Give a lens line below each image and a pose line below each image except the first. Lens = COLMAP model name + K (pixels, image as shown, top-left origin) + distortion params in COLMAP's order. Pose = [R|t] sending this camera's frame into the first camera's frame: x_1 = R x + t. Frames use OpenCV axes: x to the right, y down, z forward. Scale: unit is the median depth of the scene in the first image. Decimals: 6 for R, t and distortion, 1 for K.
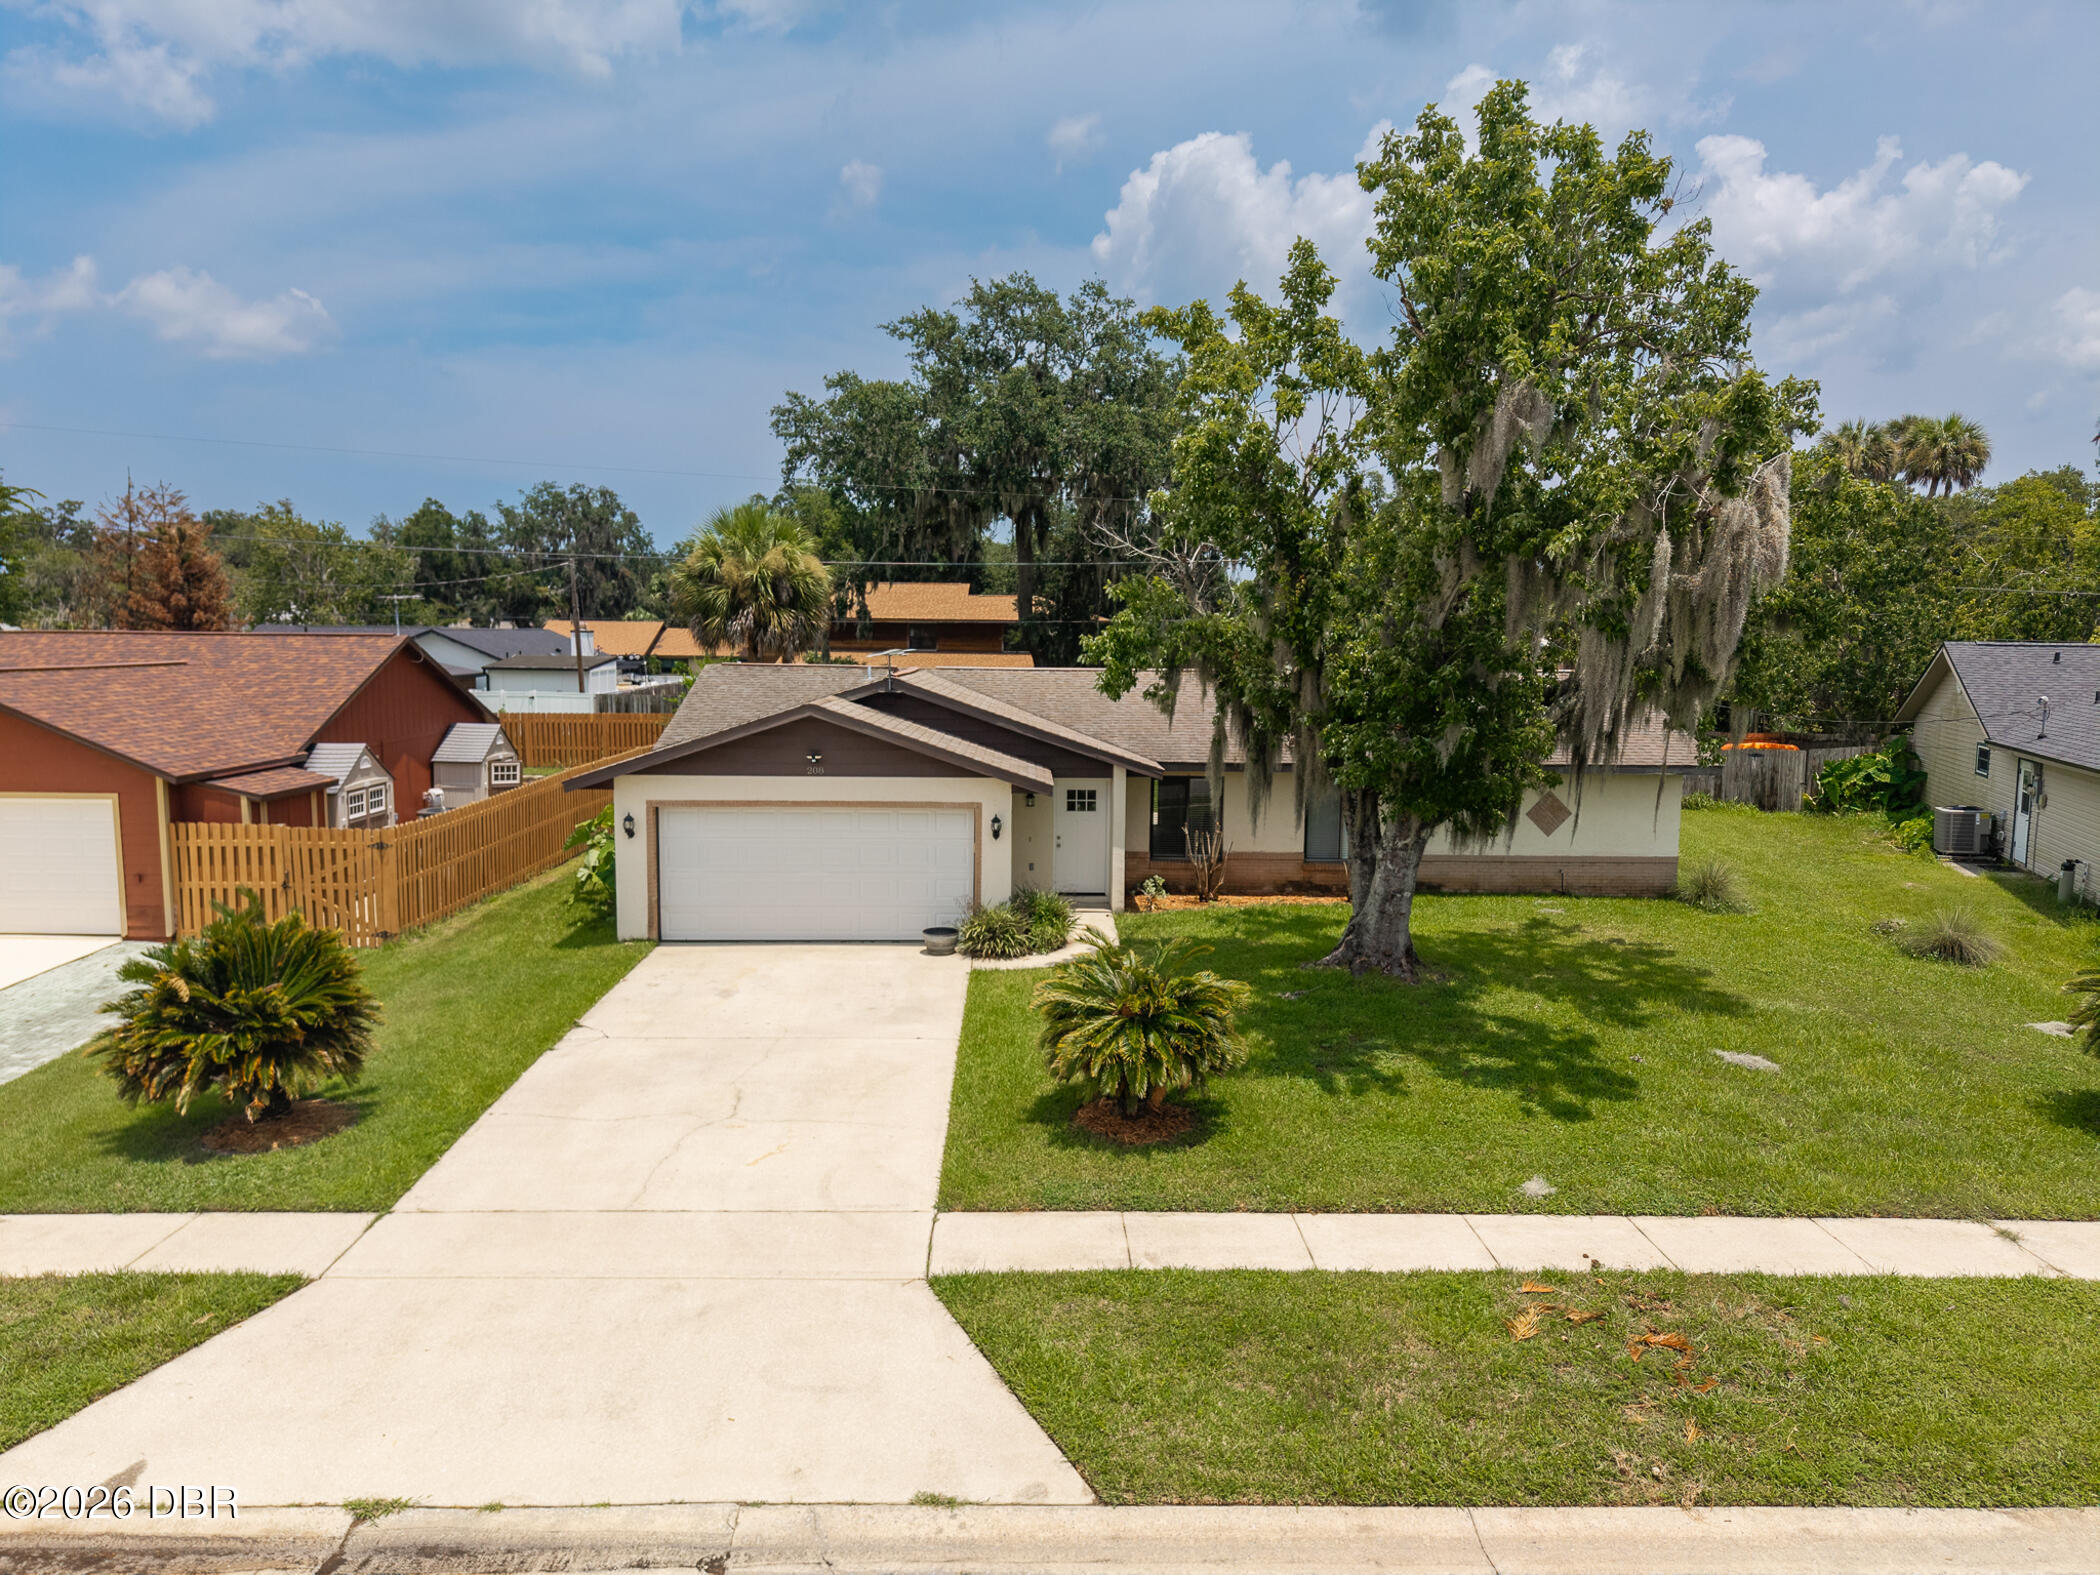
lens RADIAL K [[1418.9, 0, 1050.0], [0, 1418.9, 787.5], [0, 0, 1]] dist [0.027865, 0.000039]
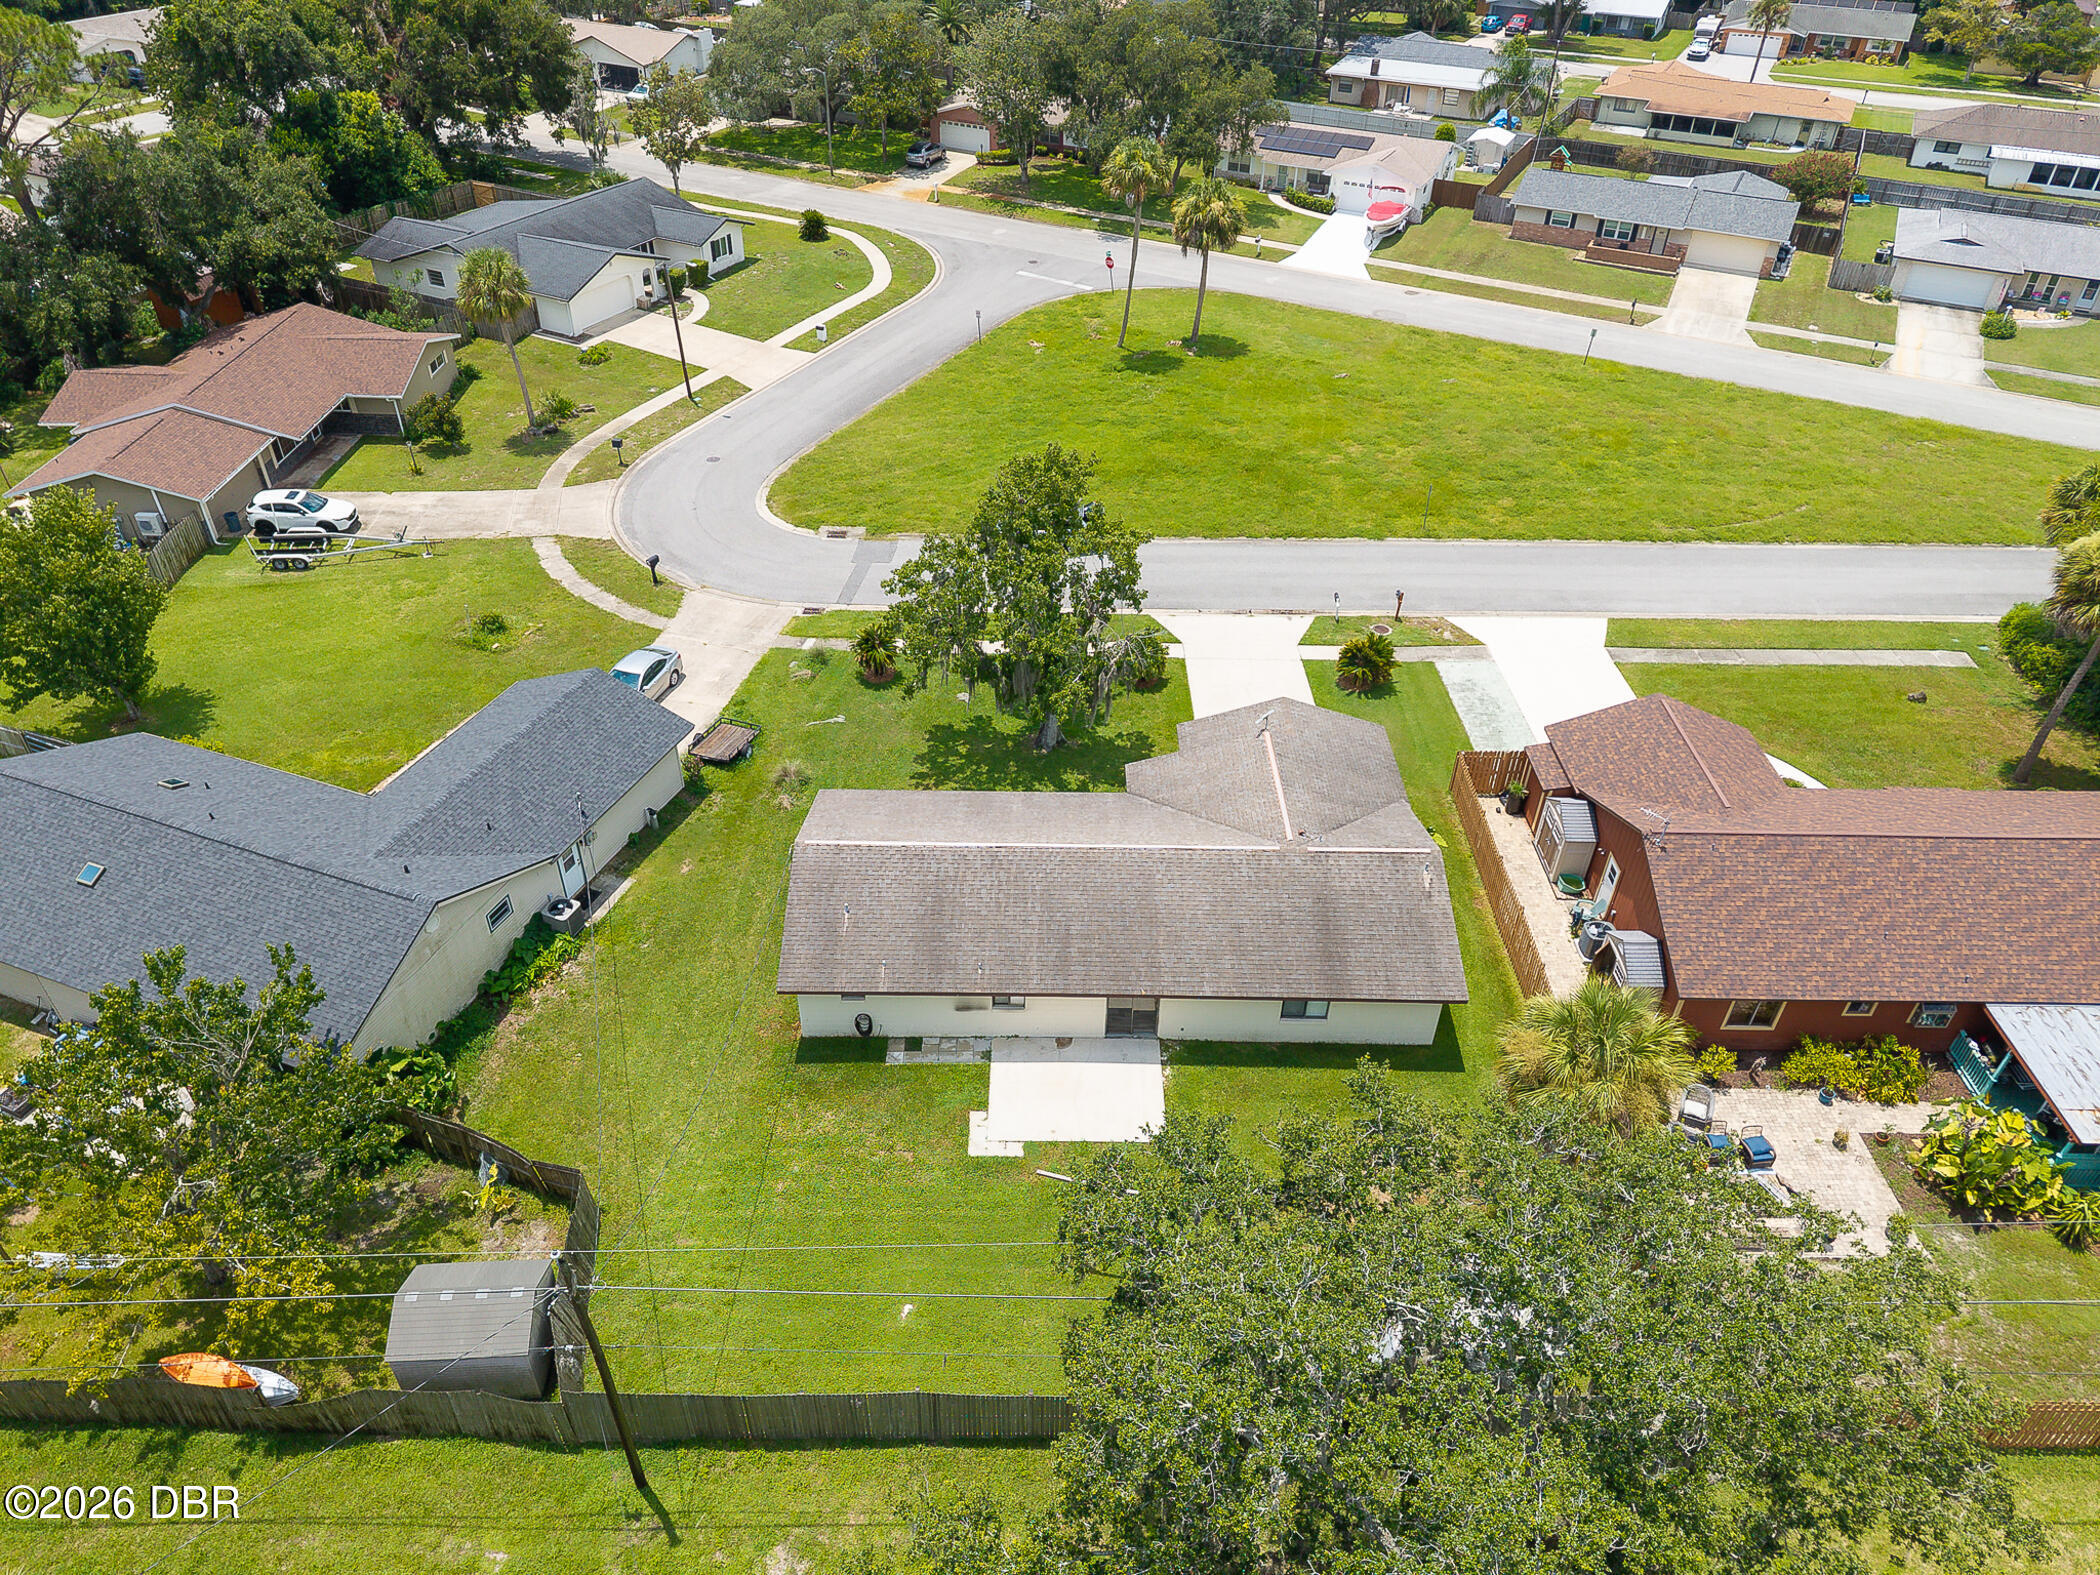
lens RADIAL K [[1421.9, 0, 1050.0], [0, 1421.9, 787.5], [0, 0, 1]] dist [-0.004358, -0.004243]
pose [[-0.999727, -0.022015, 0.007878, 0.308374], [-0.010829, 0.734542, 0.678477, -2.468222], [-0.020723, 0.678206, -0.734579, 4.599858]]
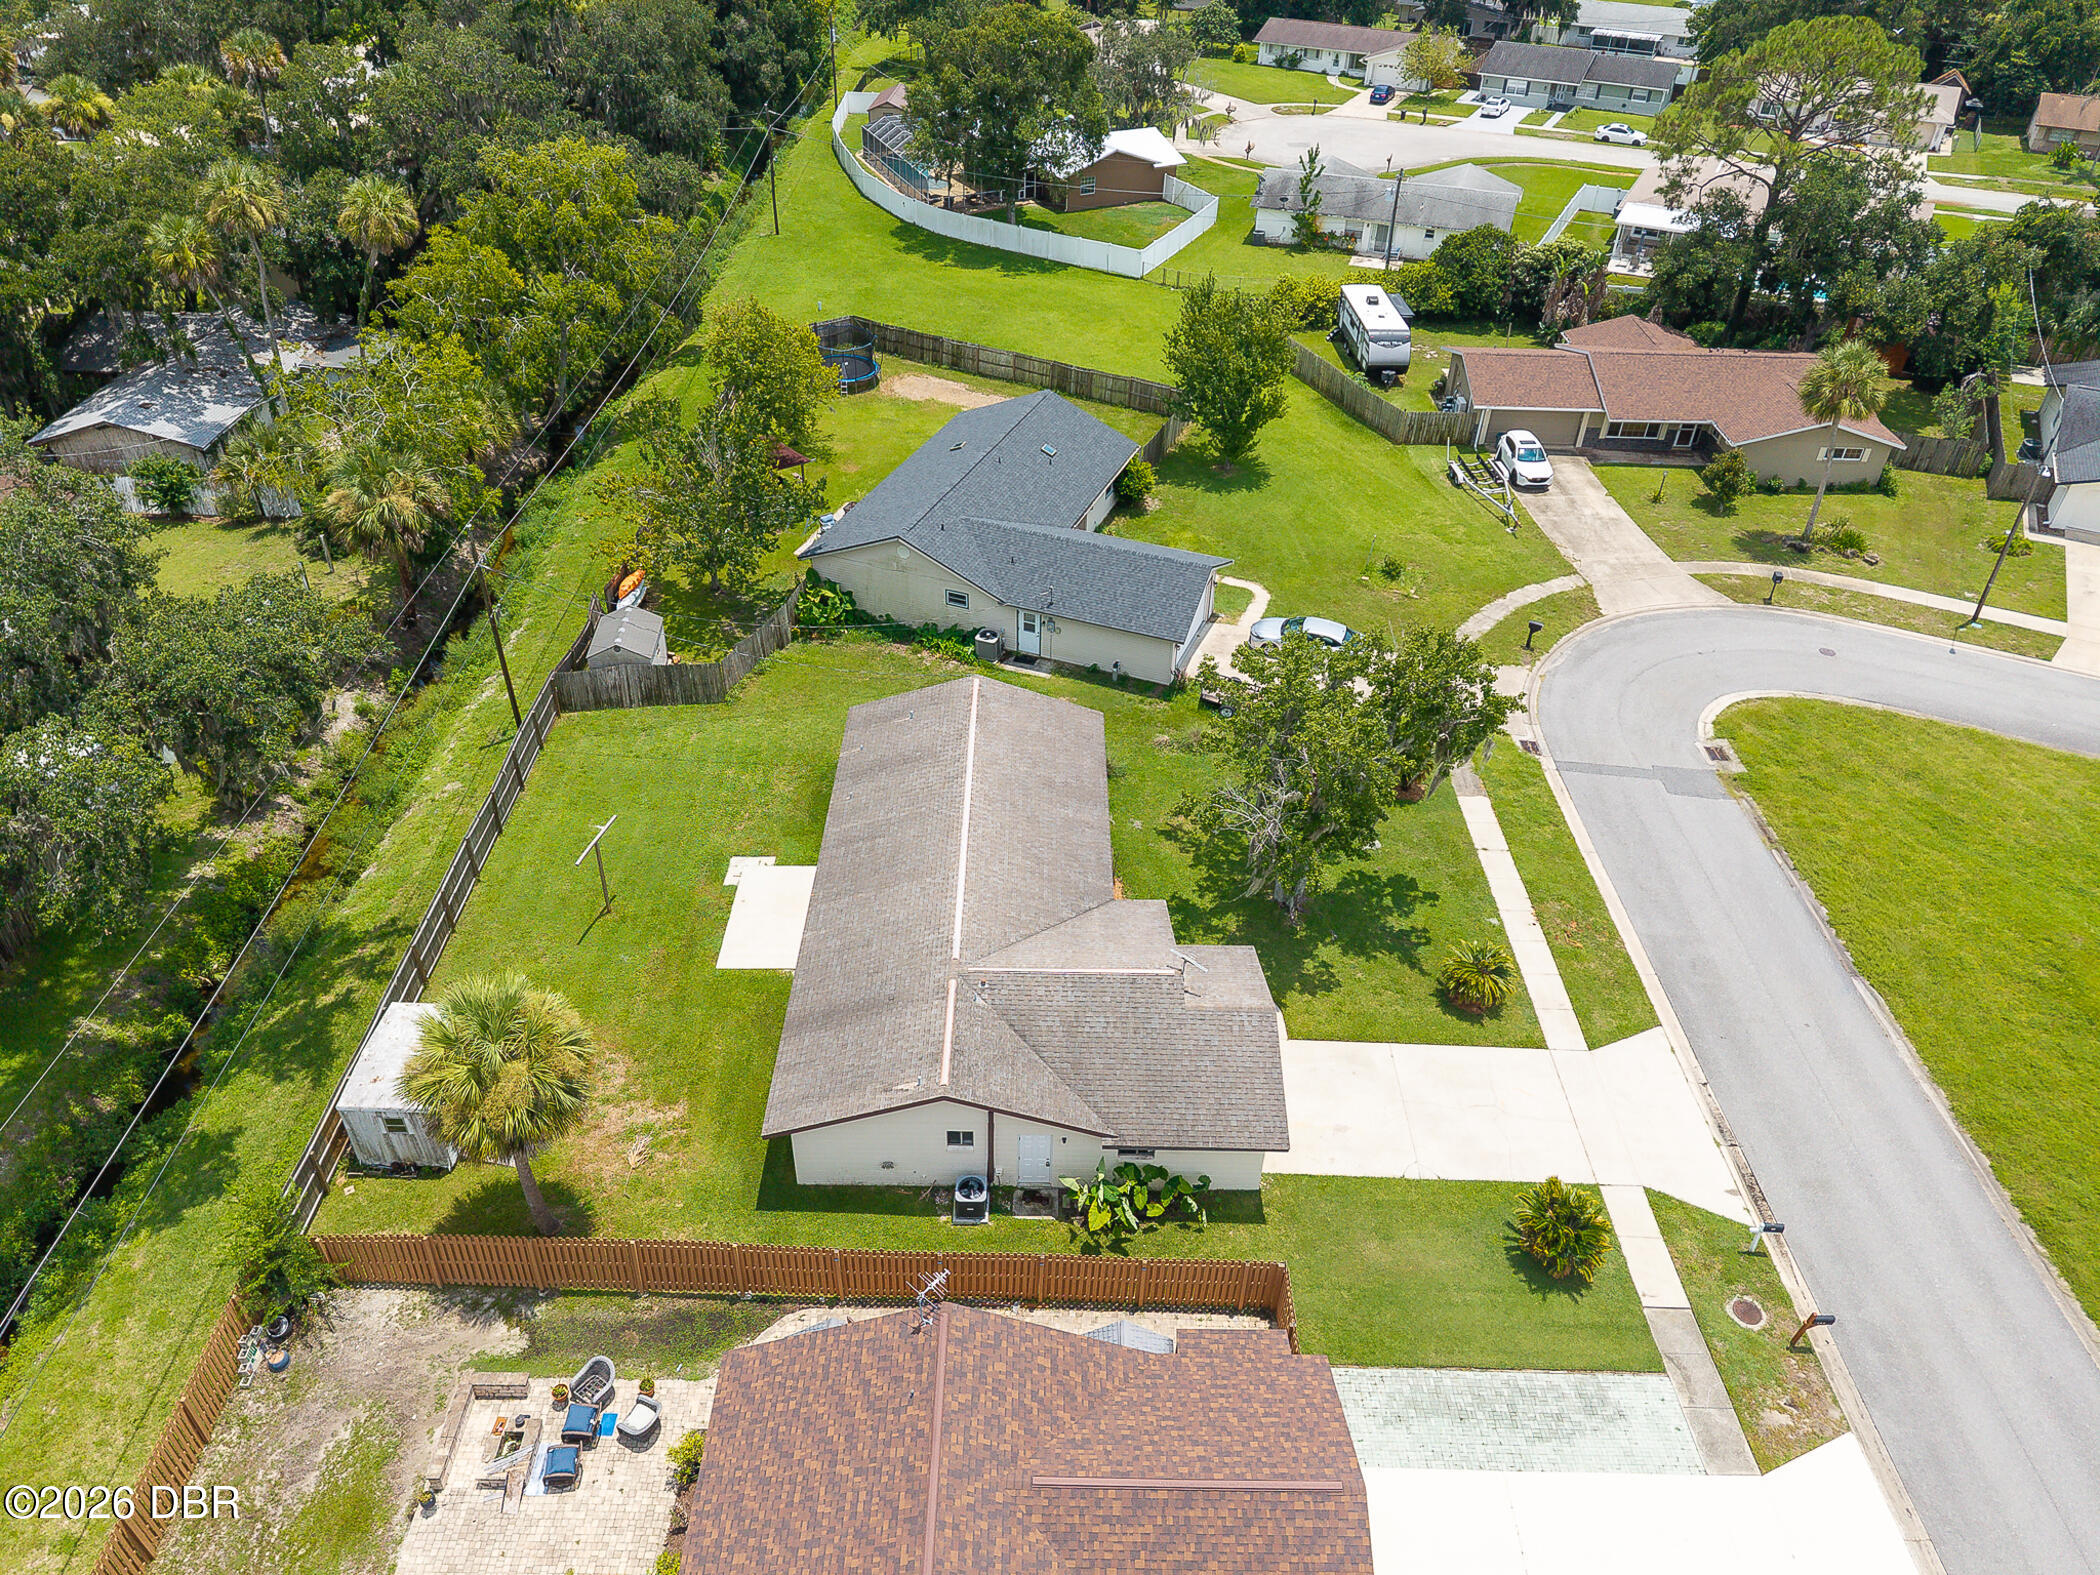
lens RADIAL K [[1420.3, 0, 1050.0], [0, 1420.3, 787.5], [0, 0, 1]] dist [0.004698, -0.004481]
pose [[0.021842, -0.599264, 0.800253, -2.362950], [0.075526, 0.799146, 0.596374, -2.223713], [-0.996905, 0.047414, 0.062715, 1.892015]]
